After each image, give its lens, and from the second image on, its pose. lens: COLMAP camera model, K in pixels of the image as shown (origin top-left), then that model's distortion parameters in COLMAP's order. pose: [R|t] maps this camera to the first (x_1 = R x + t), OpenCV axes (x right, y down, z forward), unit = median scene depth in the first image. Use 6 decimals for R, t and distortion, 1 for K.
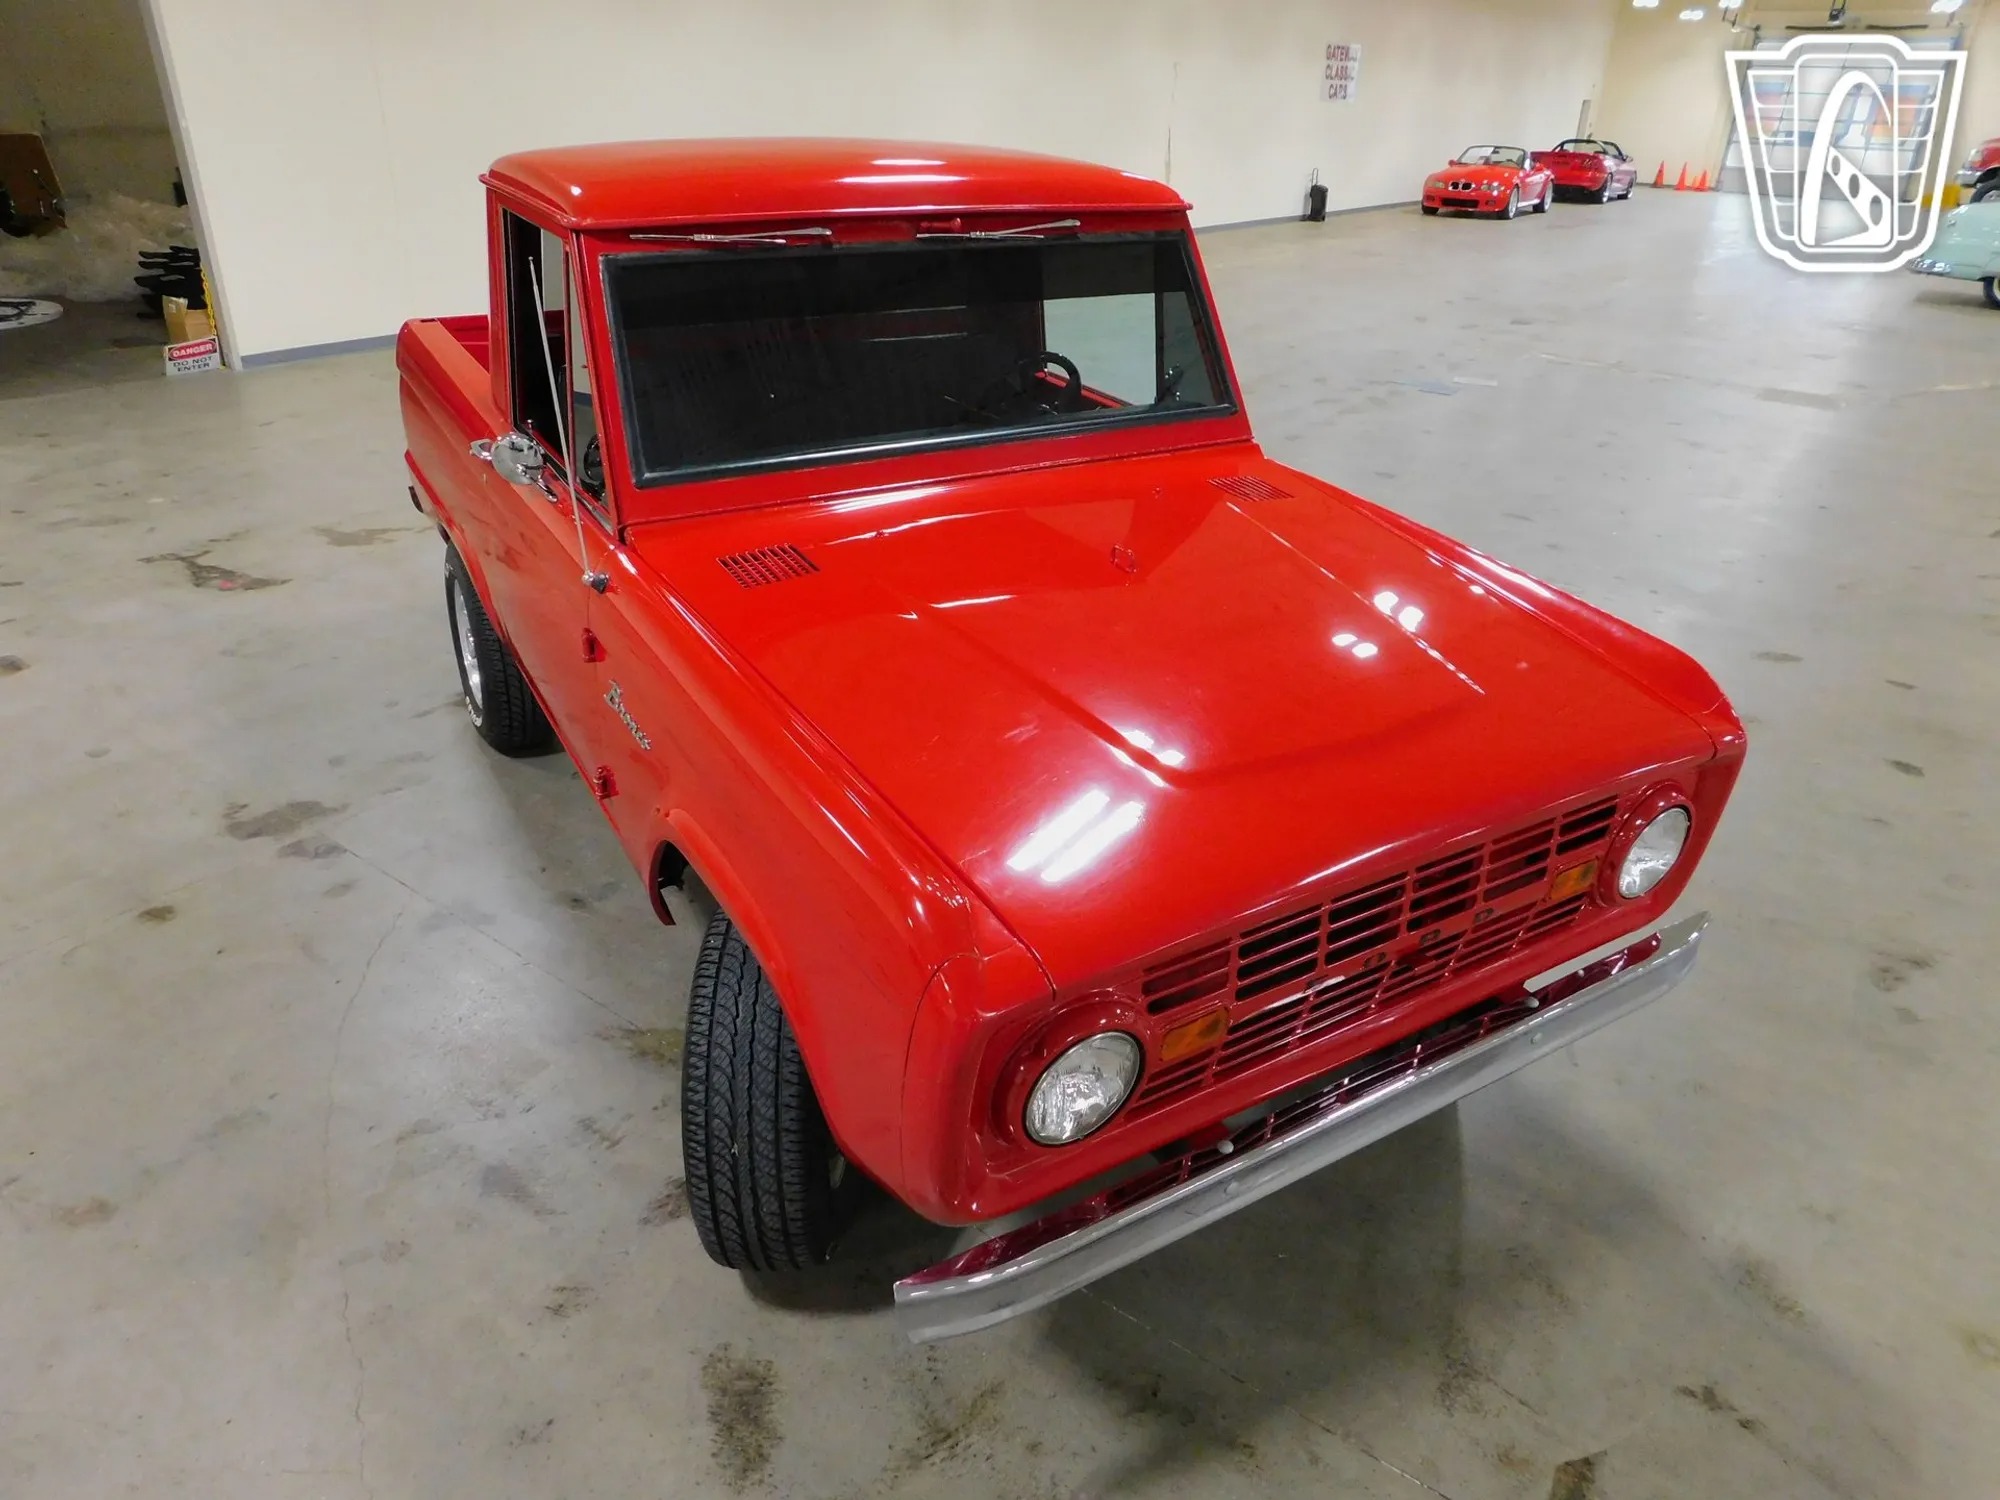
lens RADIAL K [[1306.9, 0, 1000.0], [0, 1306.9, 750.0], [0, 0, 1]] dist [-0.072581, 0.053470]
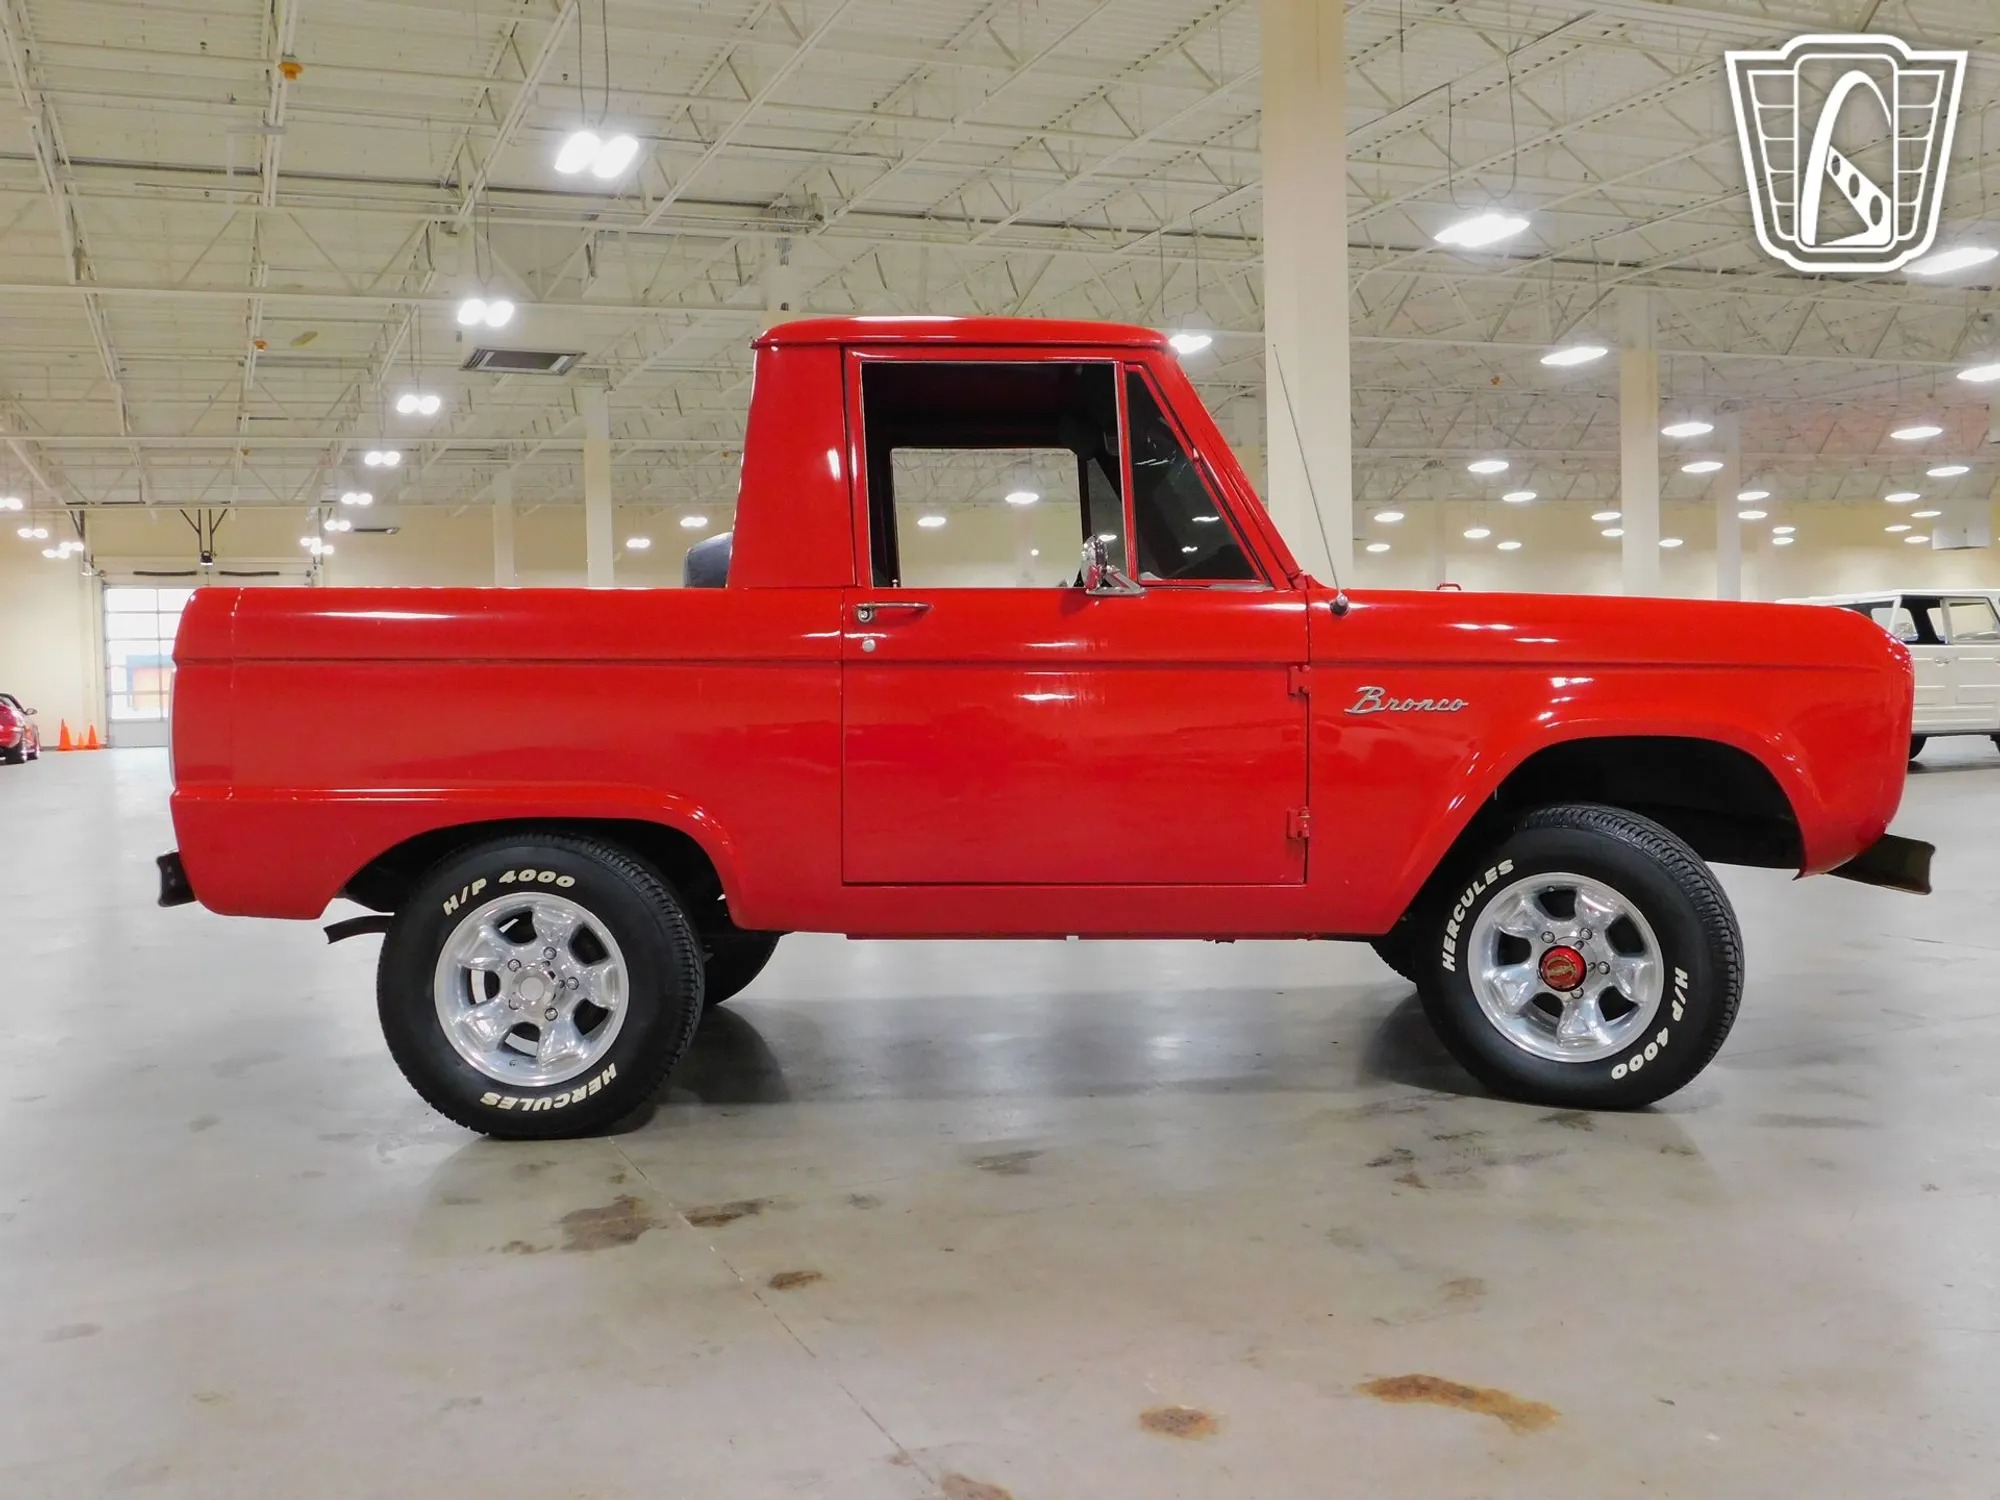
lens RADIAL K [[1756.9, 0, 1000.0], [0, 1756.9, 750.0], [0, 0, 1]] dist [-0.012444, 0.003649]
pose [[0.501554, -0.076659, 0.861723, -1.147438], [0.434666, 0.883546, -0.174391, 0.080149], [-0.748003, 0.462029, 0.476466, 0.335015]]
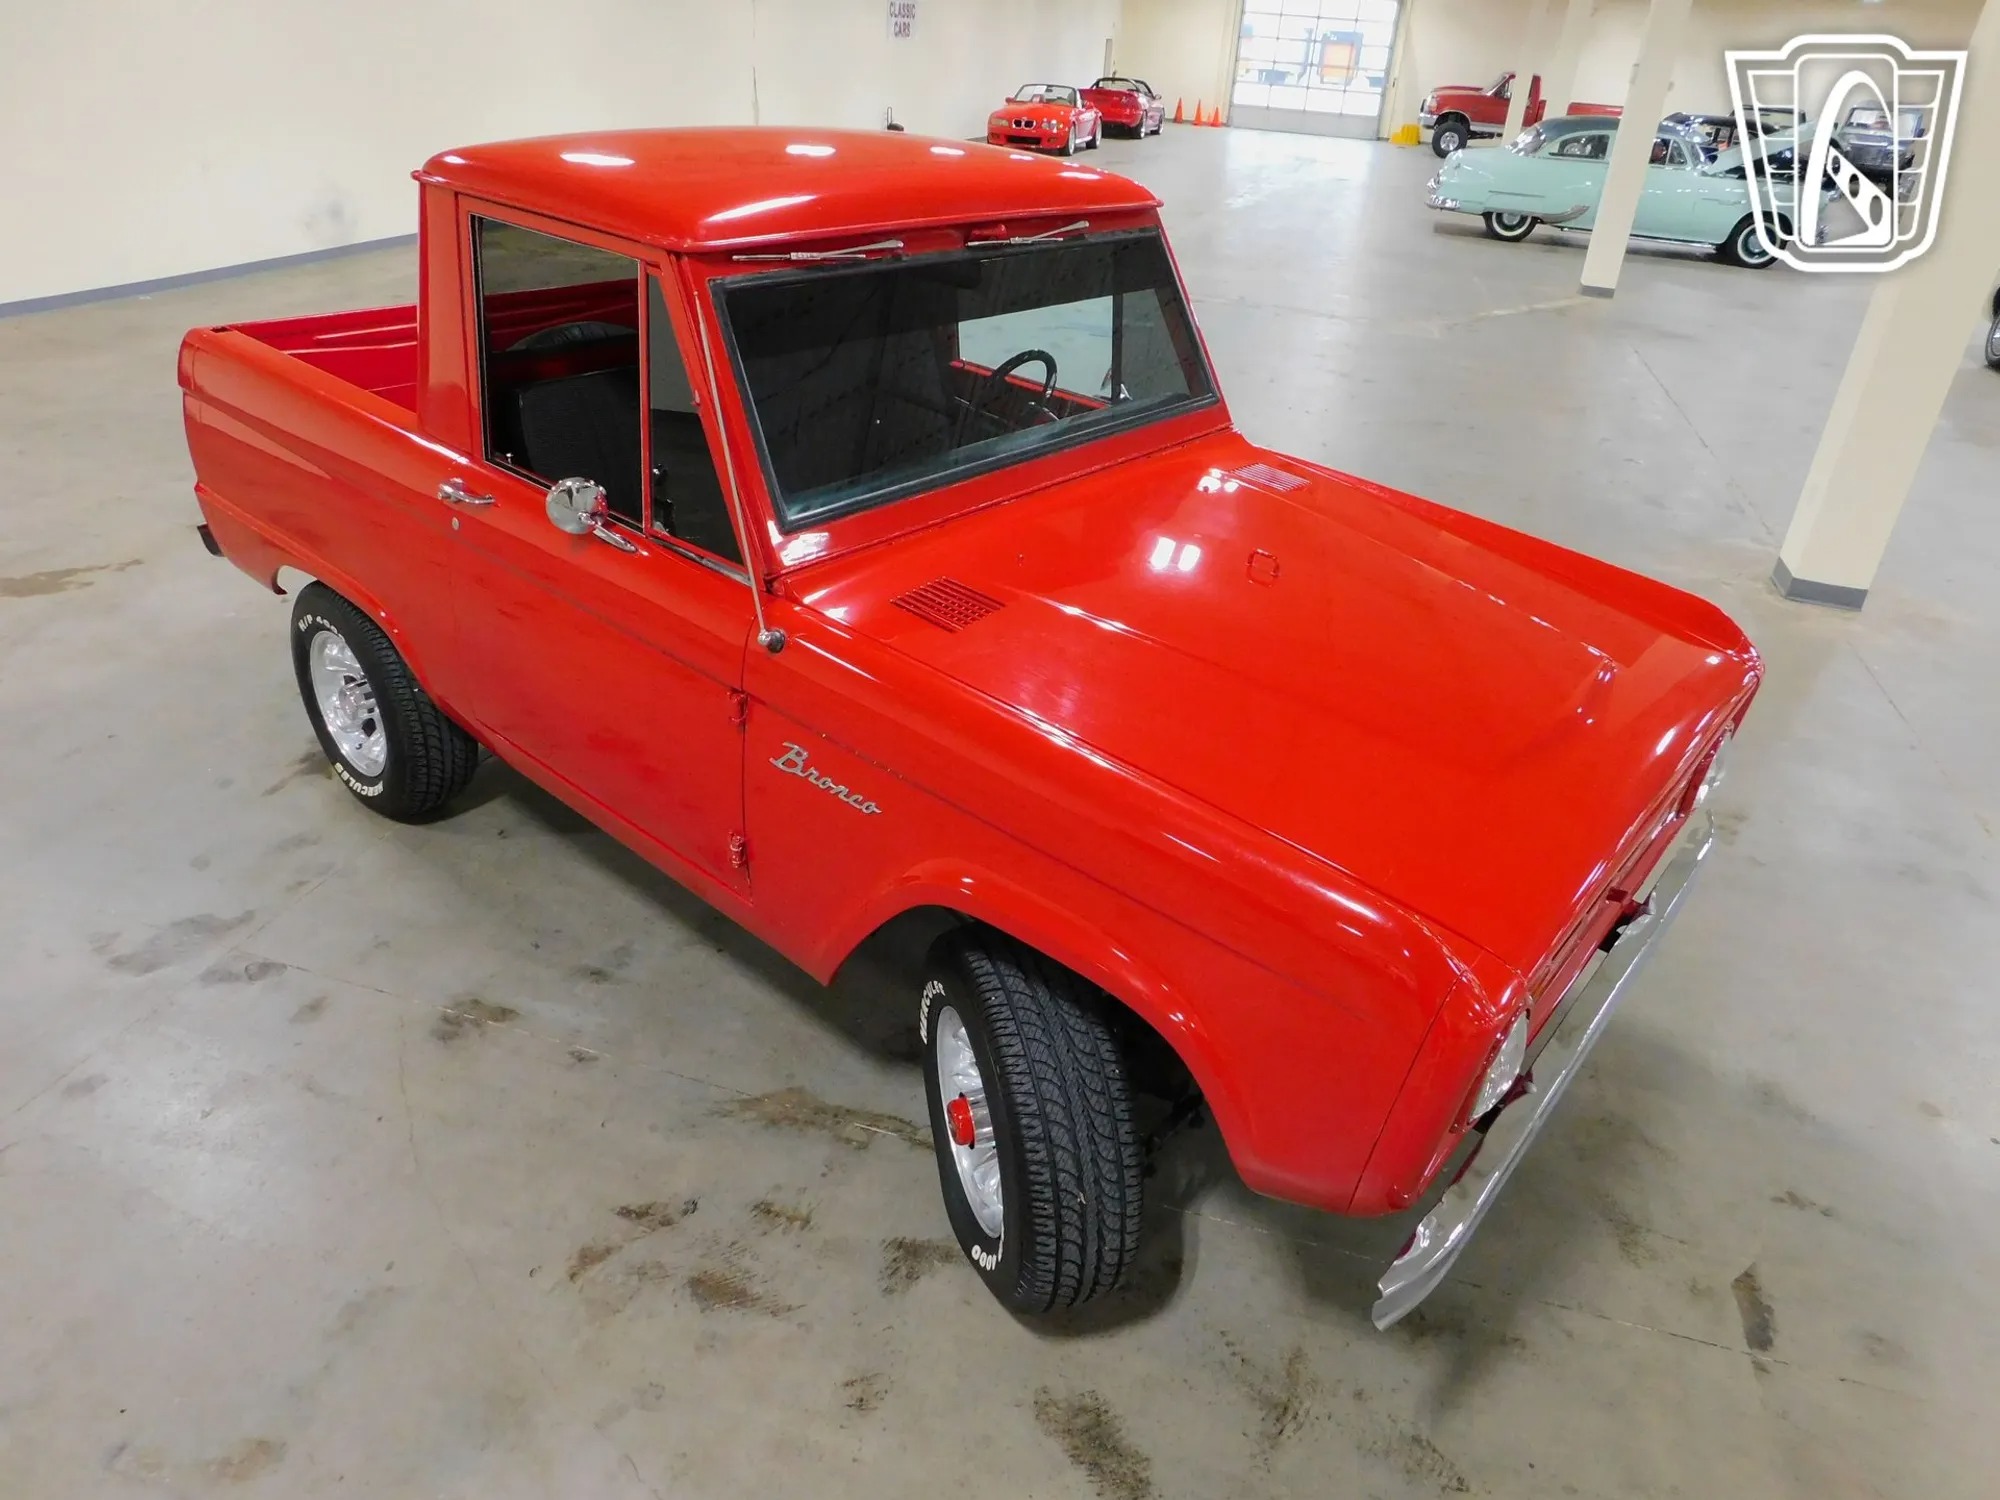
lens RADIAL K [[1306.9, 0, 1000.0], [0, 1306.9, 750.0], [0, 0, 1]] dist [-0.072581, 0.053470]
pose [[0.942397, -0.136227, 0.305500, -0.282450], [0.121998, 0.990381, 0.065291, -0.058231], [-0.311456, -0.024259, 0.949951, 0.040854]]
